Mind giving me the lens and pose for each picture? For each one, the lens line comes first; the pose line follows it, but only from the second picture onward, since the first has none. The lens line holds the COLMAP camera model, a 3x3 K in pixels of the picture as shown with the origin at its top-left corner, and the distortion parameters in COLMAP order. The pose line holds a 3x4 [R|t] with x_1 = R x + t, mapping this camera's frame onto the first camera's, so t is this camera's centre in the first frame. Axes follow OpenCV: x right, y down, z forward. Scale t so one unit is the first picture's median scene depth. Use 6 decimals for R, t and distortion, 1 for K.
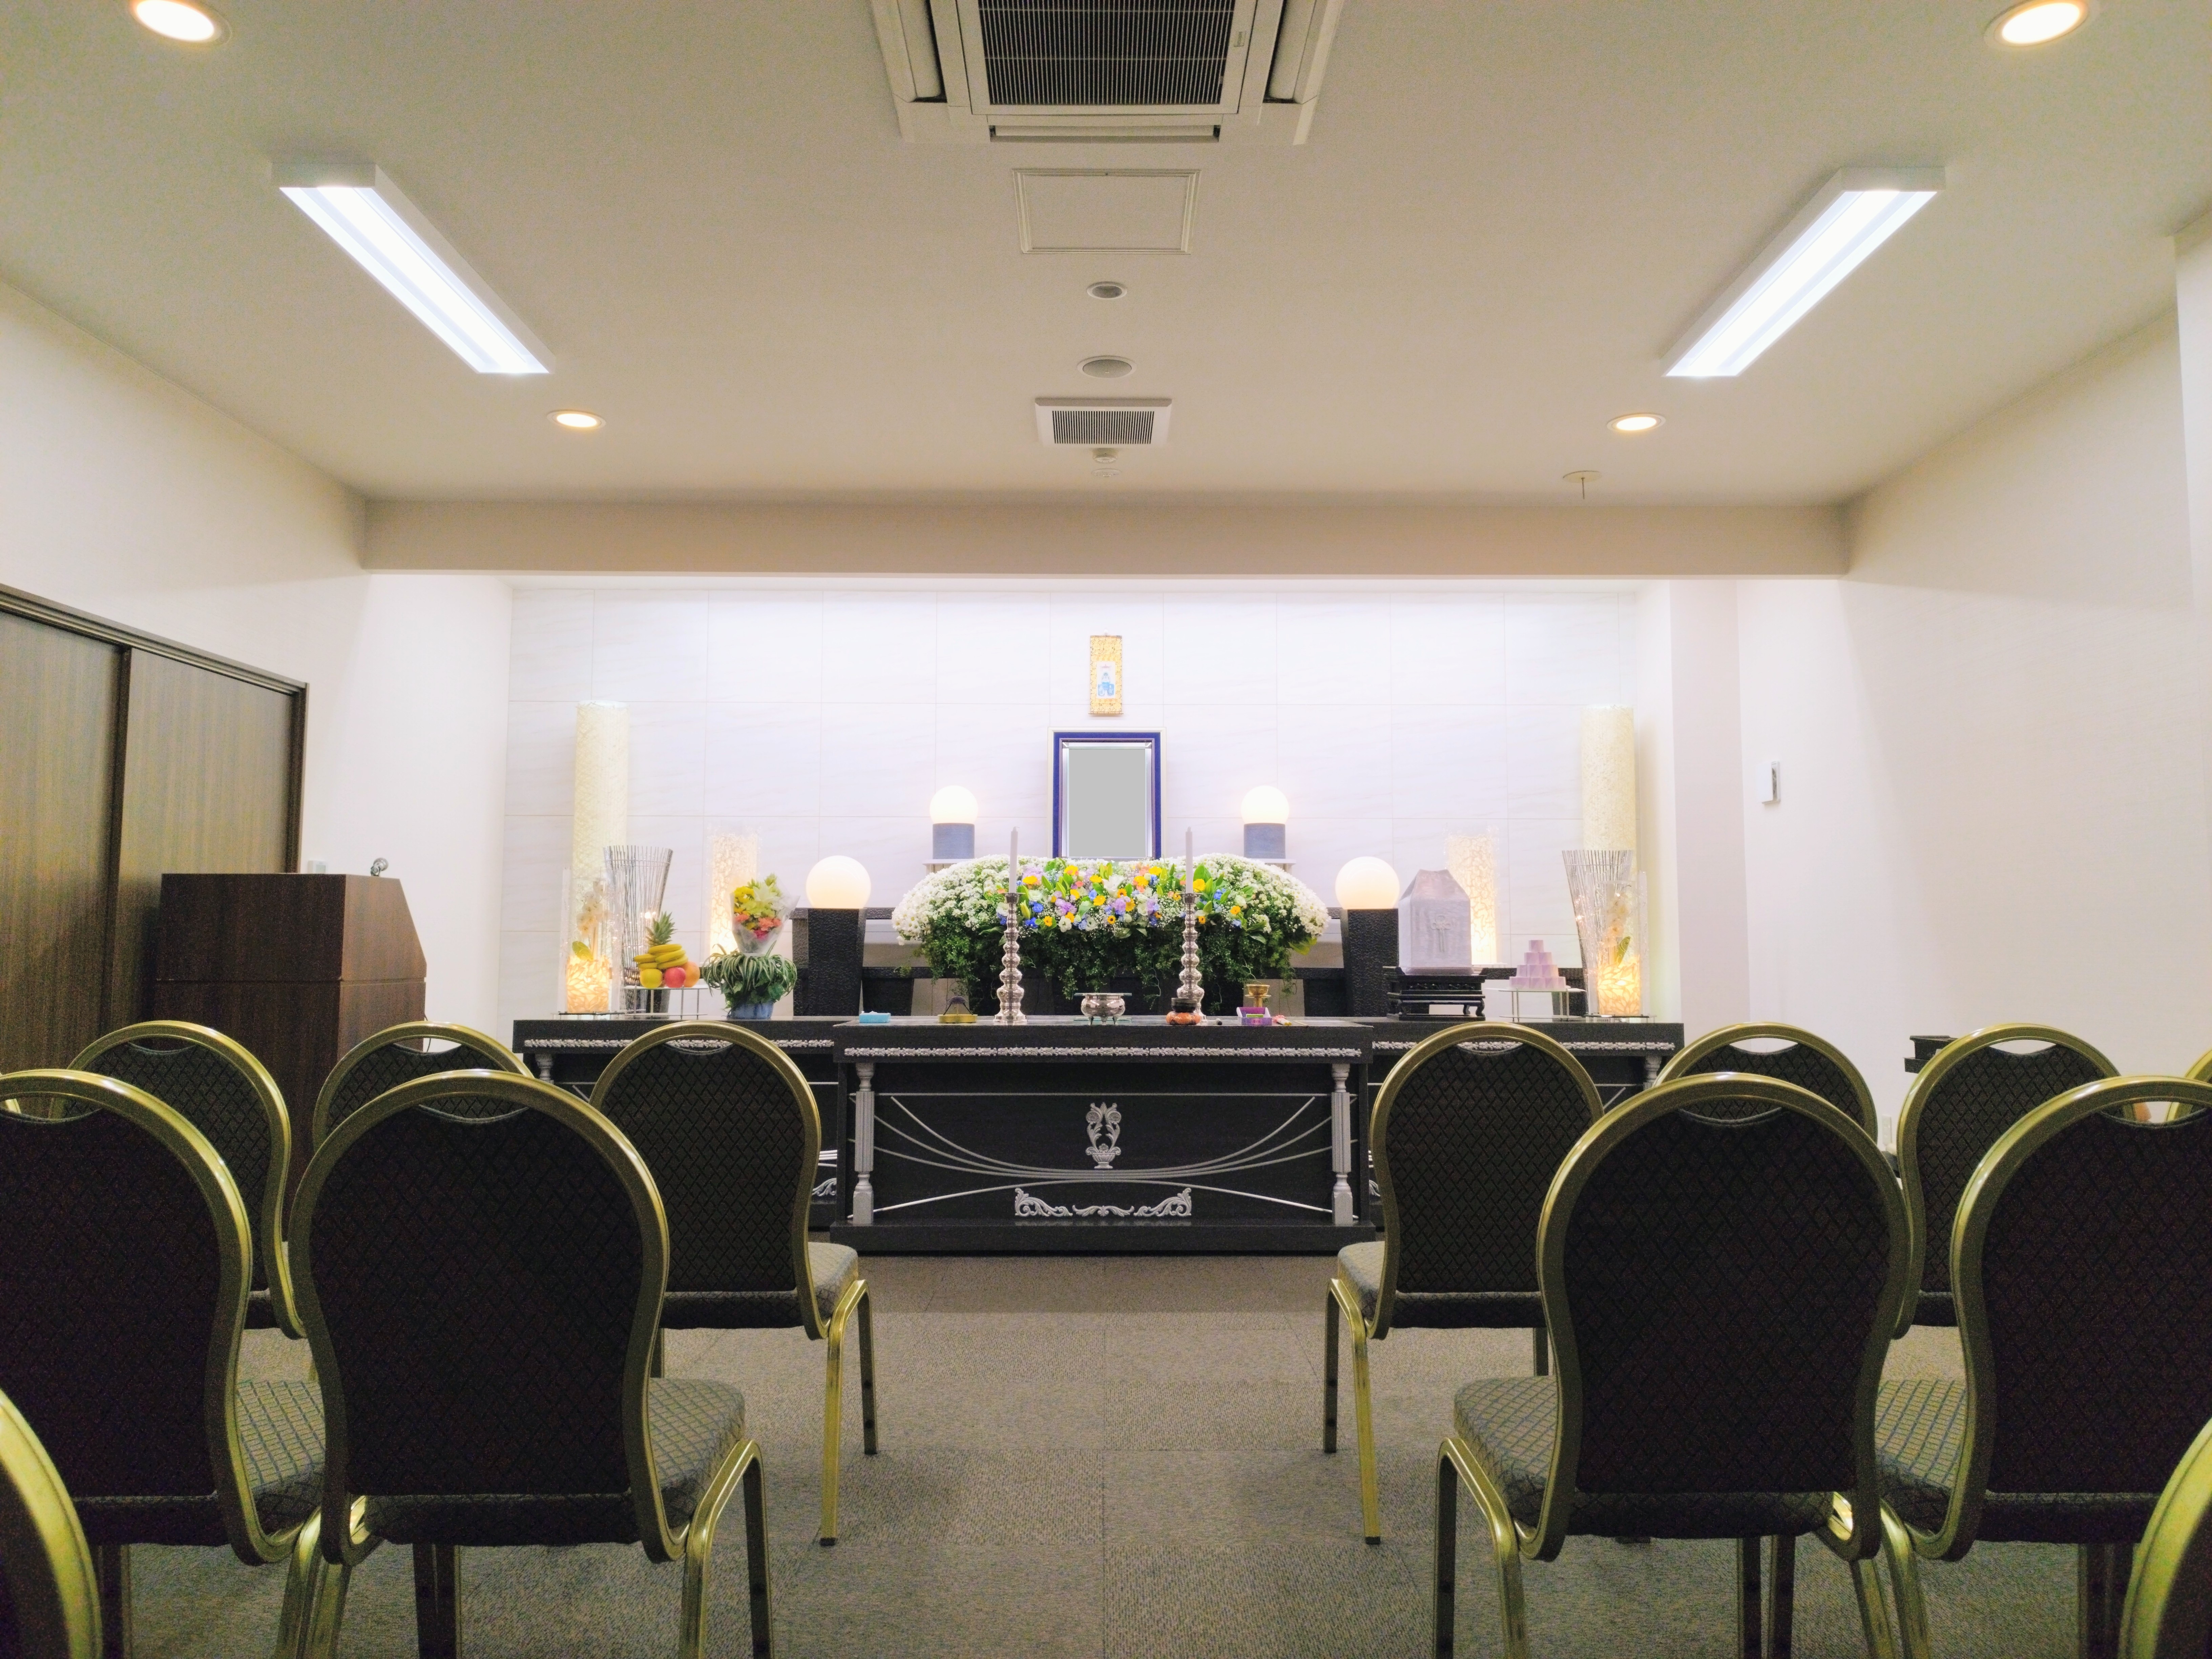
lens RADIAL K [[1575.6, 0, 1097.3], [0, 1575.6, 761.2], [0, 0, 1]] dist [0.040788, -0.000495]
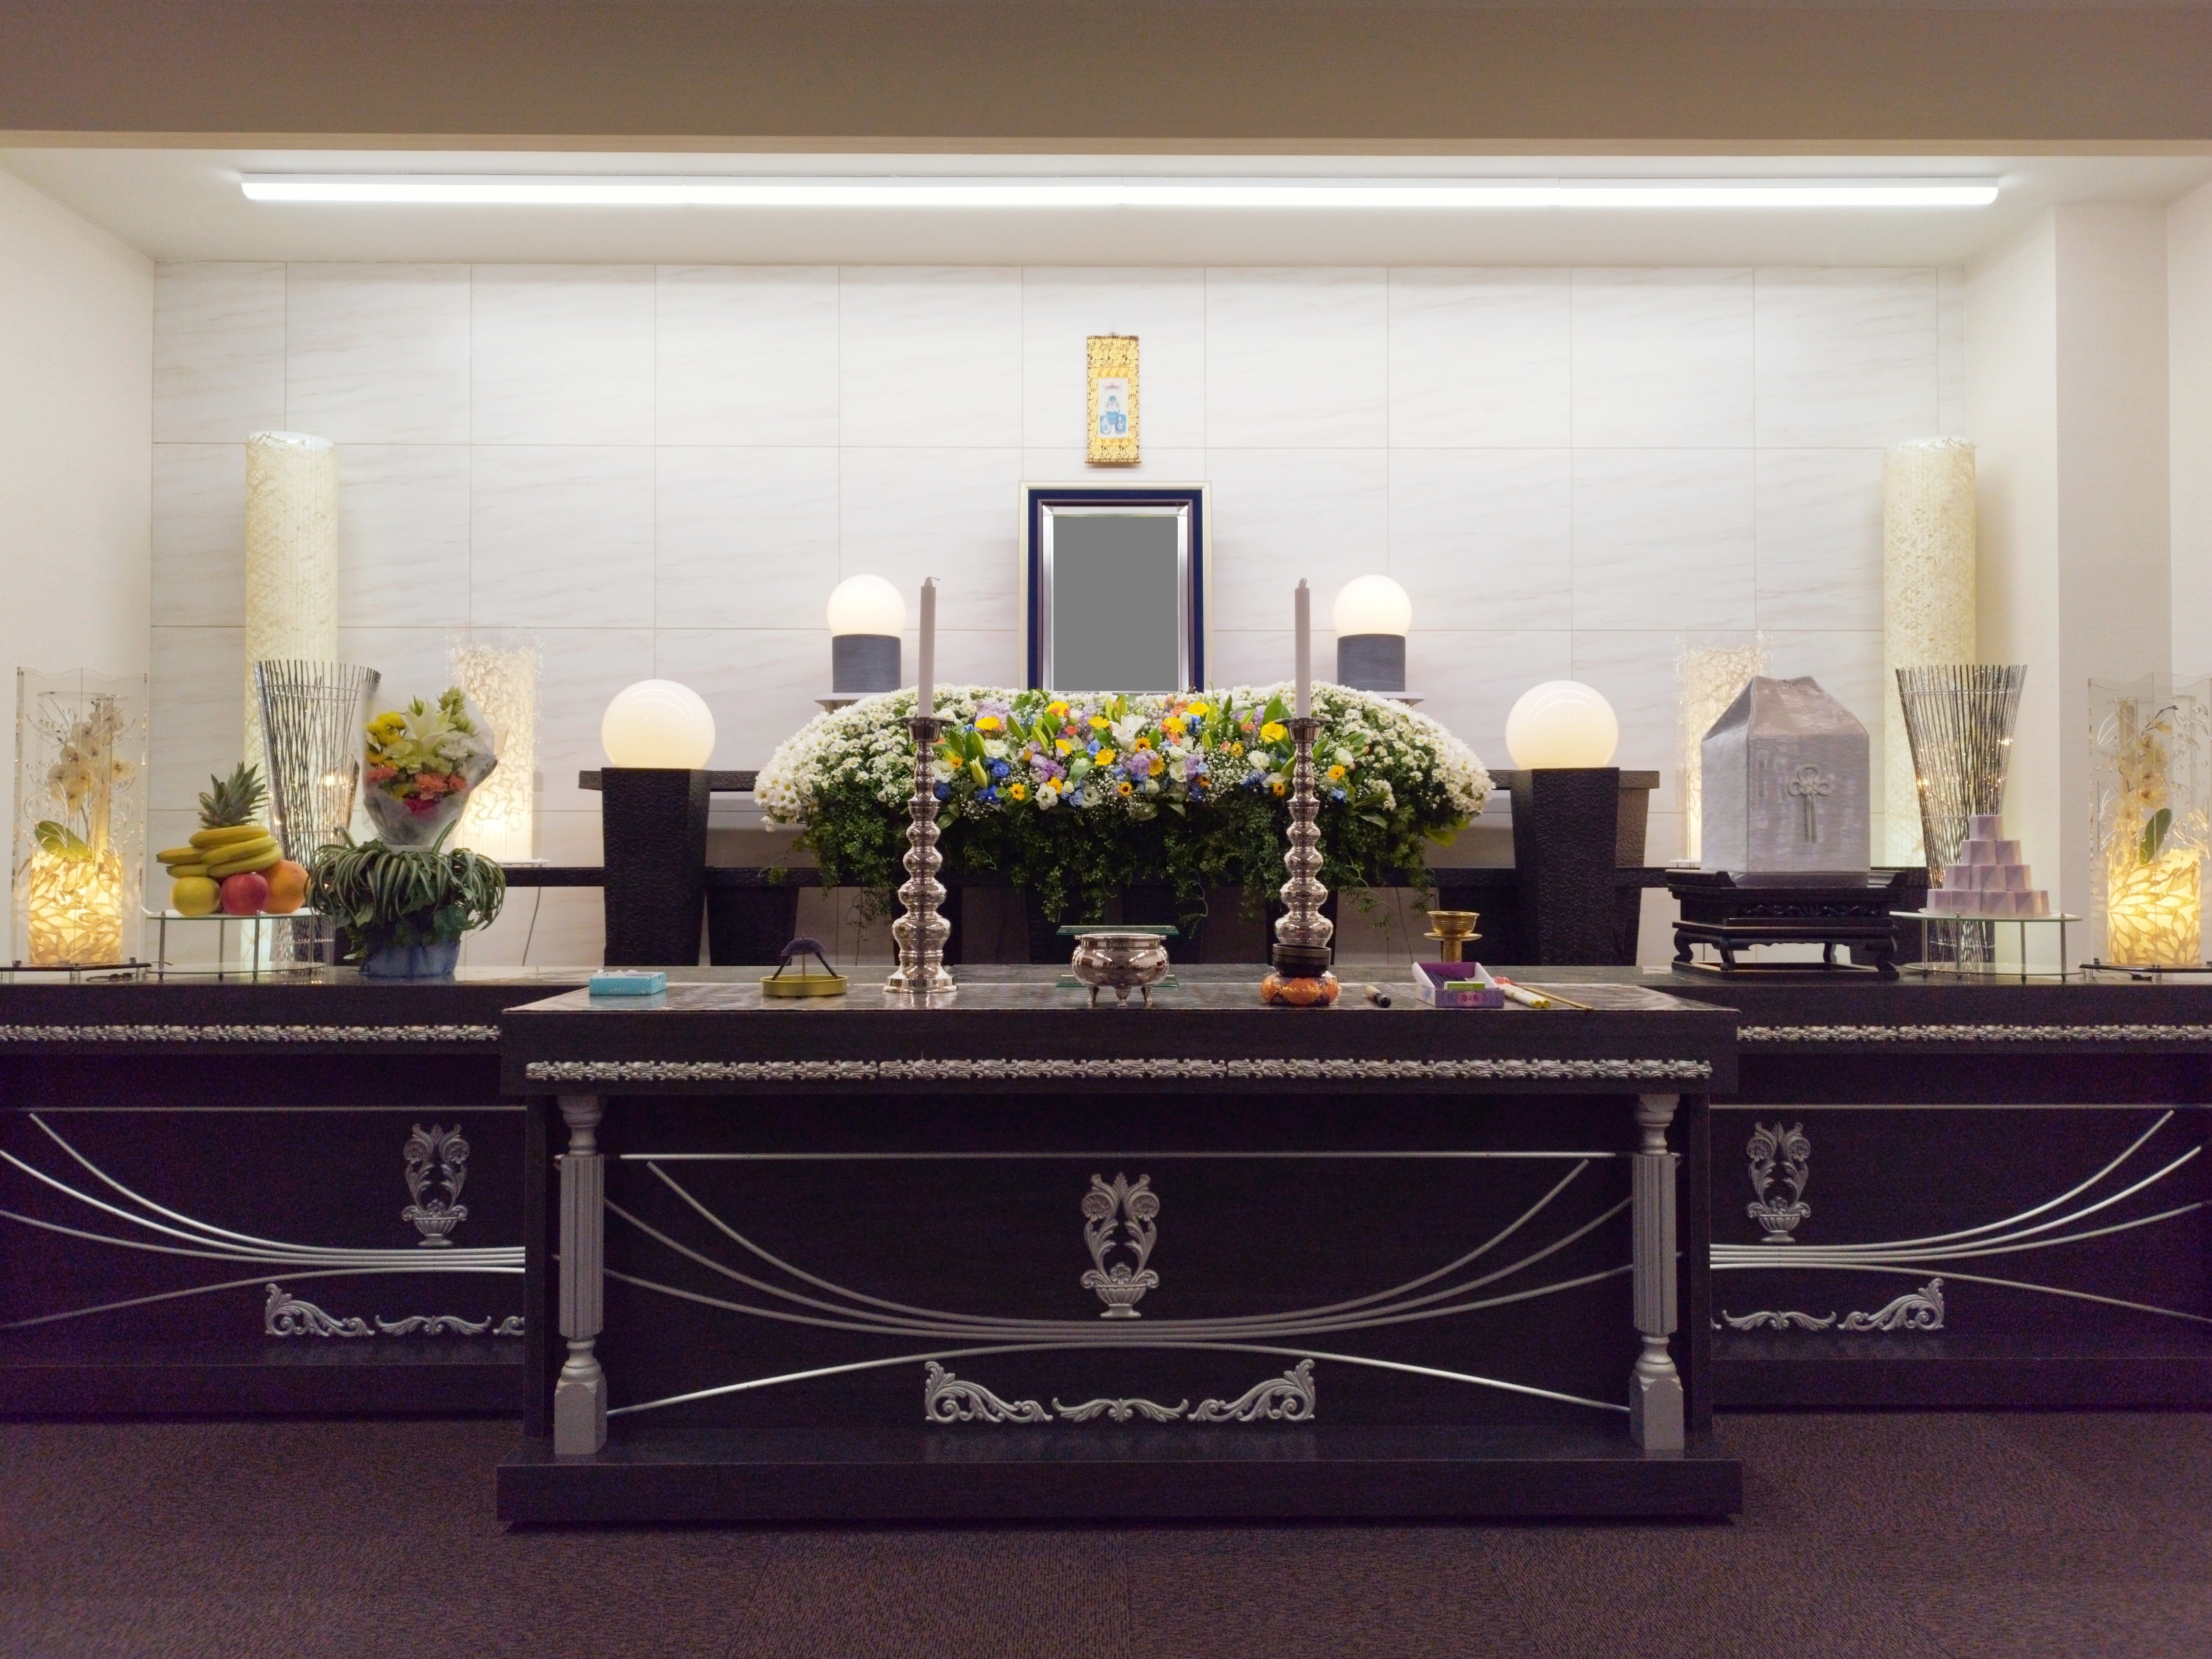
lens RADIAL K [[1575.6, 0, 1105.9], [0, 1575.6, 830.8], [0, 0, 1]] dist [0.040788, -0.000495]
pose [[0.999972, -0.001367, 0.007334, -0.003111], [0.000539, 0.993732, 0.111790, 0.061137], [-0.007441, -0.111783, 0.993705, 0.501526]]
